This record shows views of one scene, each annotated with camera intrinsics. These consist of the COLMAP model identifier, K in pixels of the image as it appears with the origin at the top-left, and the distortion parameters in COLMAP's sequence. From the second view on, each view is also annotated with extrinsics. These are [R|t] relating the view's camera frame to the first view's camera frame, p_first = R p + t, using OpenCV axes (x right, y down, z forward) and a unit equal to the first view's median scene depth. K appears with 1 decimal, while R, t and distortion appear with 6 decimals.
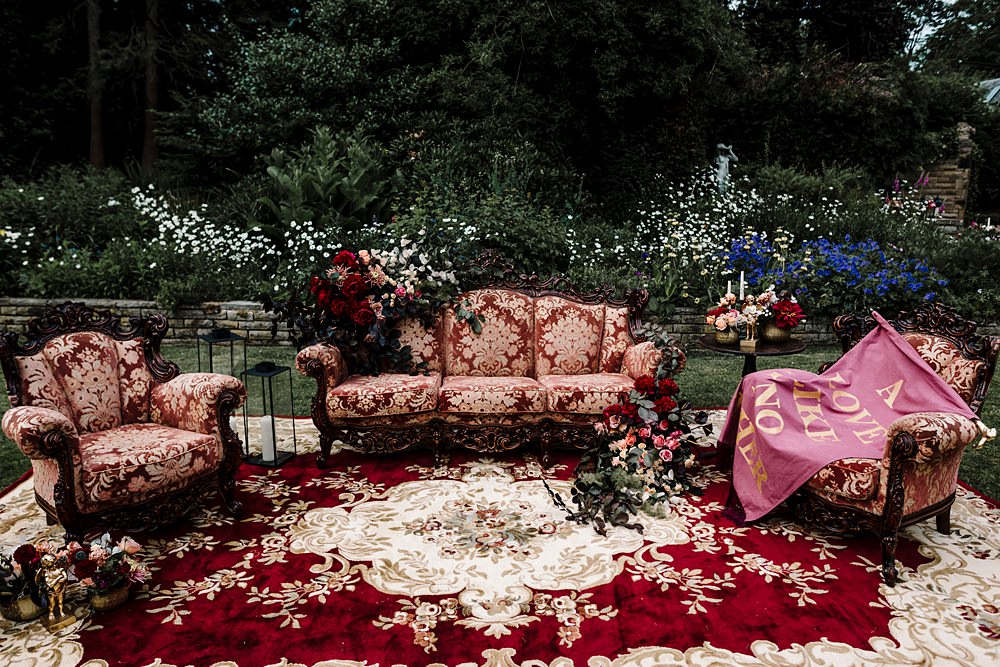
lens RADIAL K [[715.2, 0, 500.0], [0, 715.2, 333.5], [0, 0, 1]] dist [-0.054718, 0.066191]
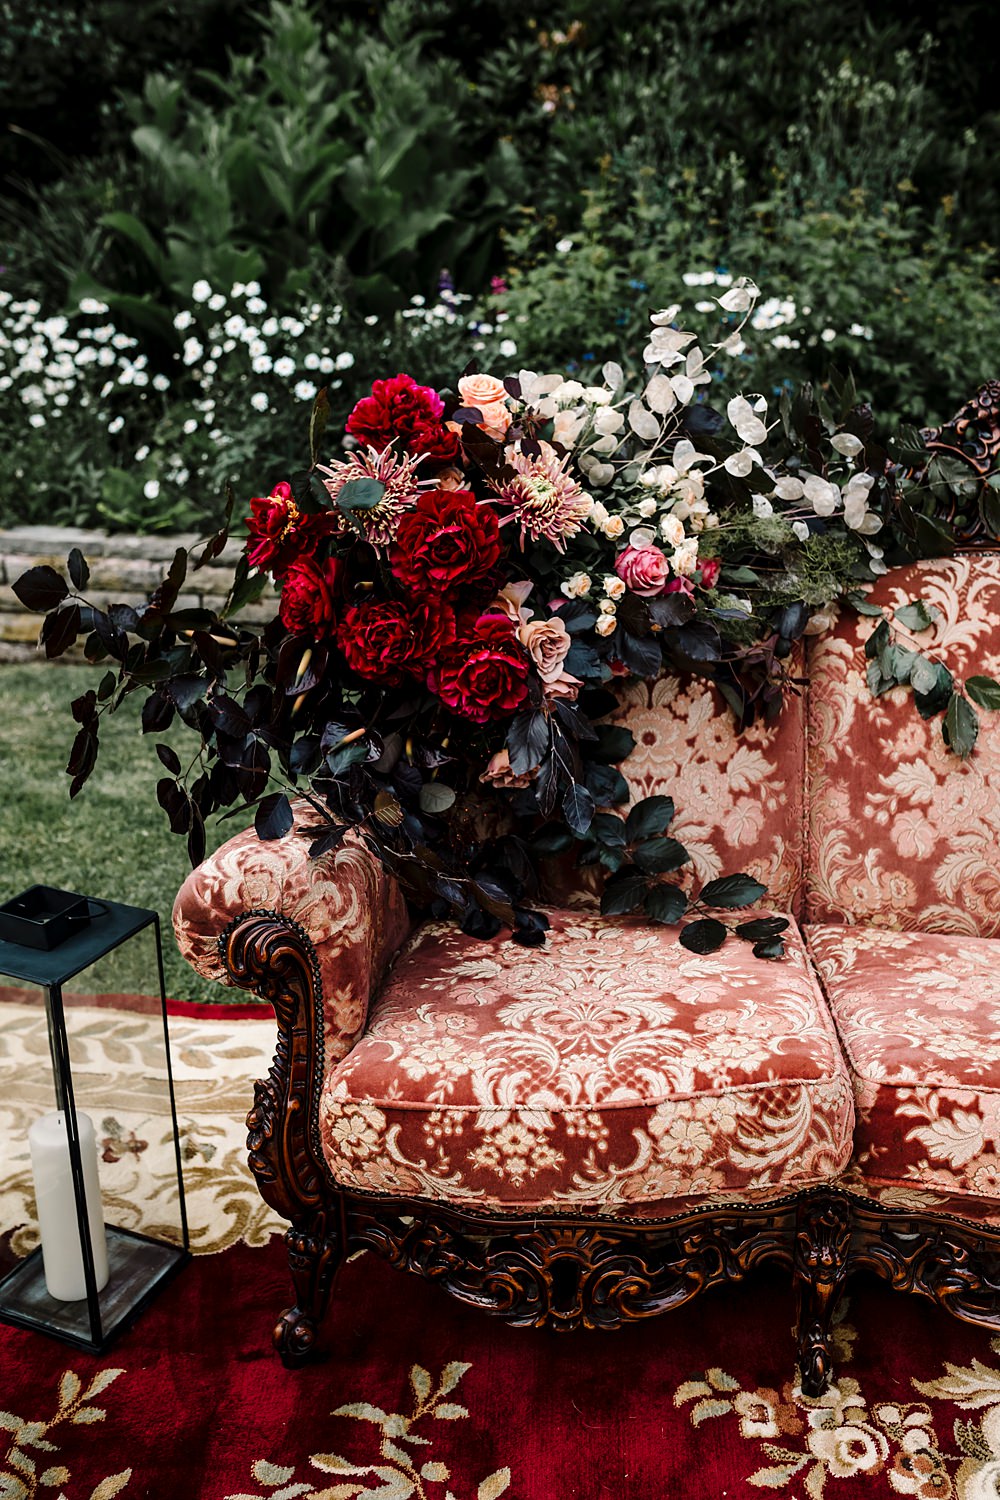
lens RADIAL K [[1525.7, 0, 526.4], [0, 1525.7, 752.3], [0, 0, 1]] dist [-0.066661, 0.104801]
pose [[0.996016, 0.034361, -0.082288, -0.130371], [-0.023895, 0.991875, 0.124953, -0.057814], [0.085913, -0.122489, 0.988744, 0.499832]]
